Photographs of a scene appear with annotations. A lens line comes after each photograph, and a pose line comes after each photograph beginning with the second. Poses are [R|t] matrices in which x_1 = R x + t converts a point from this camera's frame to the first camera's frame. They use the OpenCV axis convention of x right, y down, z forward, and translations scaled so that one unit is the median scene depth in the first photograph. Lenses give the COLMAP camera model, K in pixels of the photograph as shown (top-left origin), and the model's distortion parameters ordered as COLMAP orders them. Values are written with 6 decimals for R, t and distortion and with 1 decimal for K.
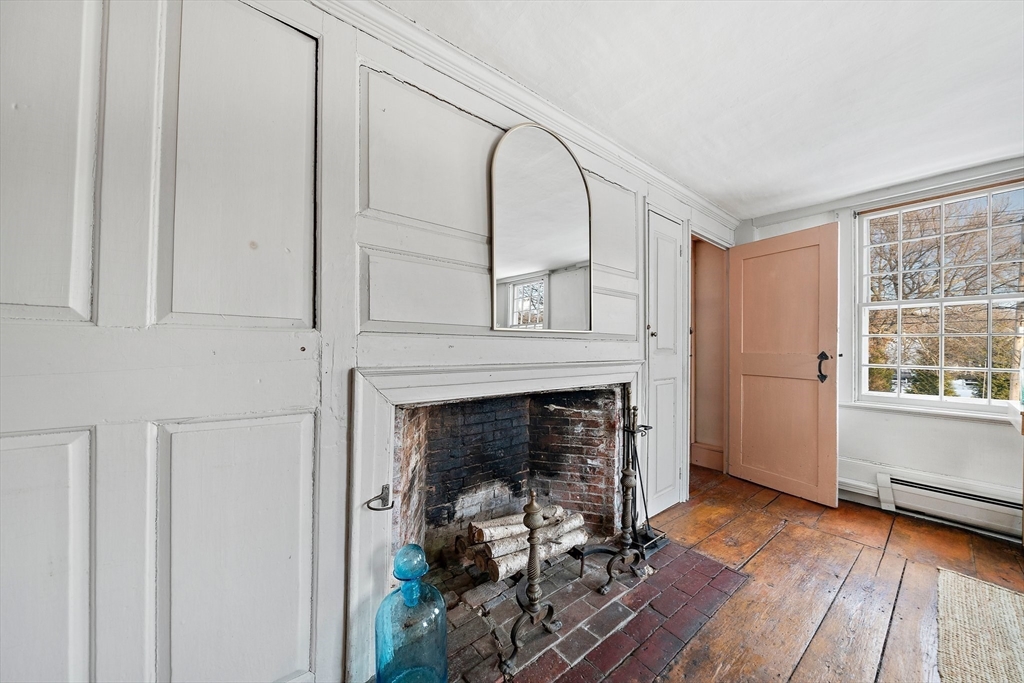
lens RADIAL K [[349.2, 0, 510.1], [0, 349.2, 347.1], [0, 0, 1]] dist [-0.010323, 0.000107]
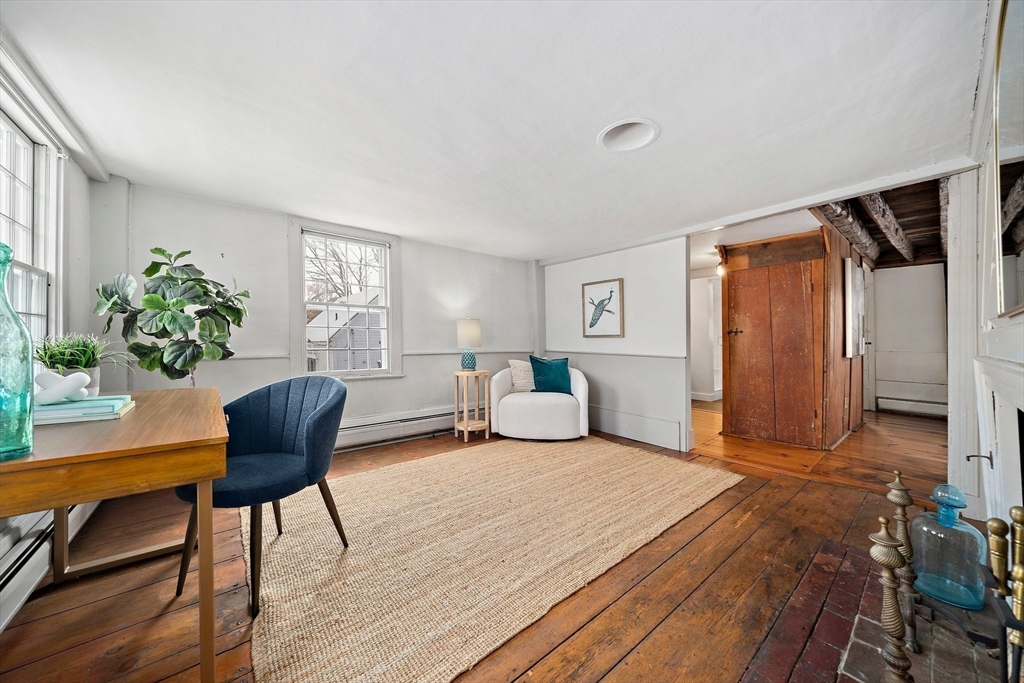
lens RADIAL K [[350.3, 0, 512.0], [0, 350.3, 341.5], [0, 0, 1]] dist [-0.004693, 0.000062]
pose [[-0.999494, -0.013060, -0.029015, 0.798377], [-0.012898, 0.999900, -0.005774, 0.017133], [0.029087, -0.005397, -0.999562, 1.235178]]
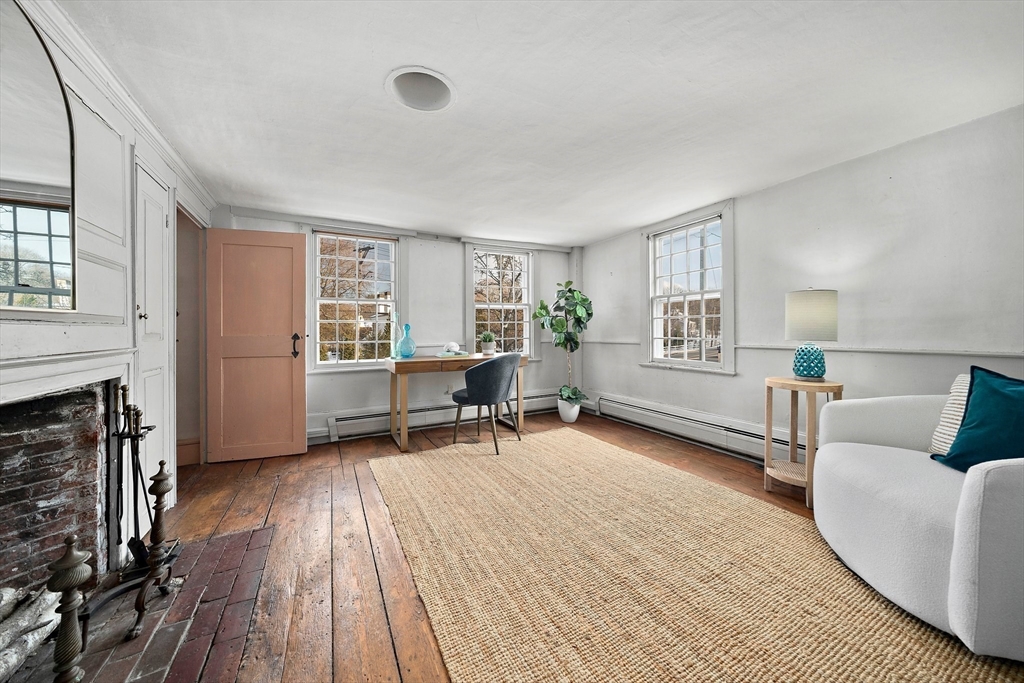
lens RADIAL K [[353.8, 0, 523.9], [0, 353.8, 332.8], [0, 0, 1]] dist [-0.005616, -0.000033]
pose [[0.144908, -0.017040, 0.989298, -0.295973], [0.006610, 0.999846, 0.016253, -0.005596], [-0.989423, 0.004184, 0.144999, -0.015144]]
